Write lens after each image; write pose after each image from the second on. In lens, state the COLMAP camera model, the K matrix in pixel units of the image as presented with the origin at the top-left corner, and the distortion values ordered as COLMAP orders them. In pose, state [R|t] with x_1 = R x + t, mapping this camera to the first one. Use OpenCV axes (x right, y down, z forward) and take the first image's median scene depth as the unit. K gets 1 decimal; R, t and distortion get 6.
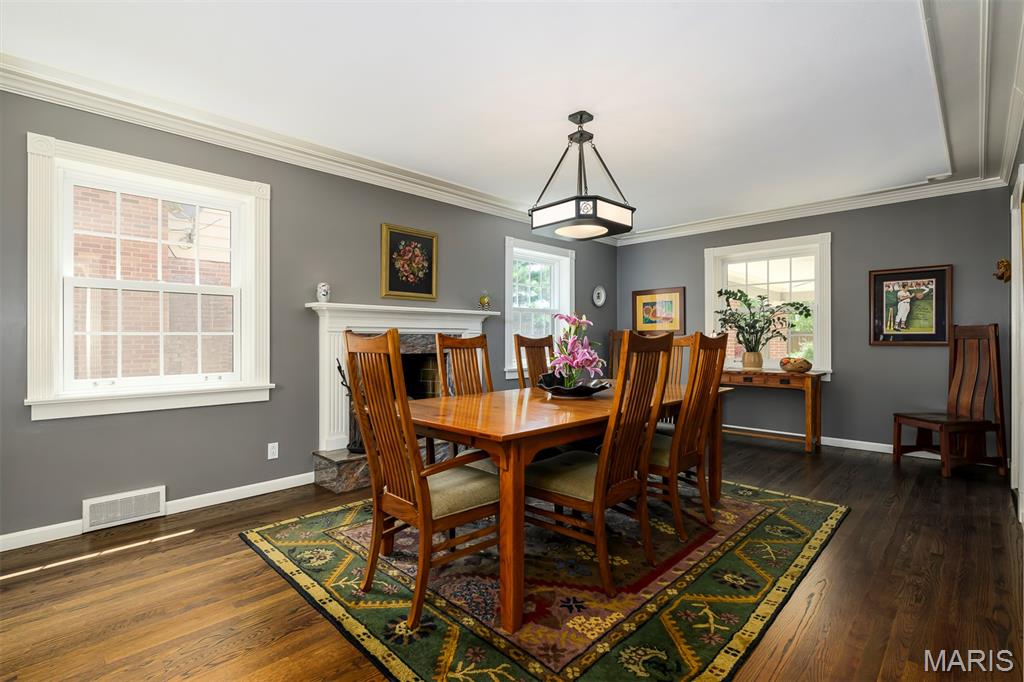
lens RADIAL K [[482.5, 0, 524.6], [0, 482.5, 334.4], [0, 0, 1]] dist [0.002881, -0.000159]
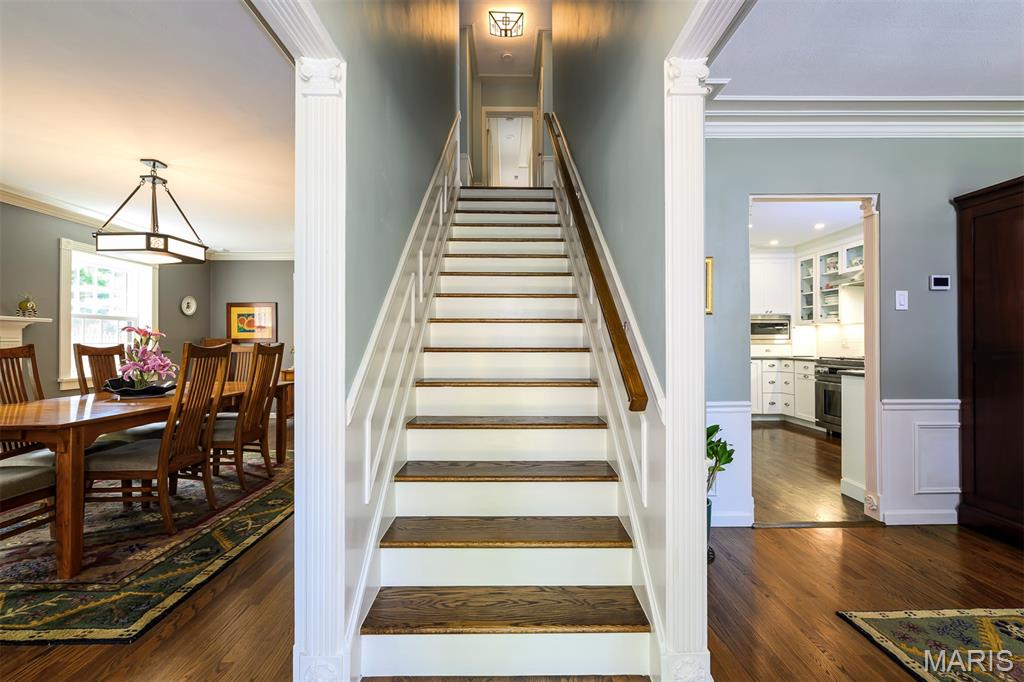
lens RADIAL K [[427.8, 0, 512.0], [0, 427.8, 341.0], [0, 0, 1]] dist [0.001499, 0.000559]
pose [[0.714877, 0.003034, 0.699243, 0.009537], [-0.004537, 0.999990, 0.000299, -0.012651], [-0.699235, -0.003386, 0.714884, -0.402004]]
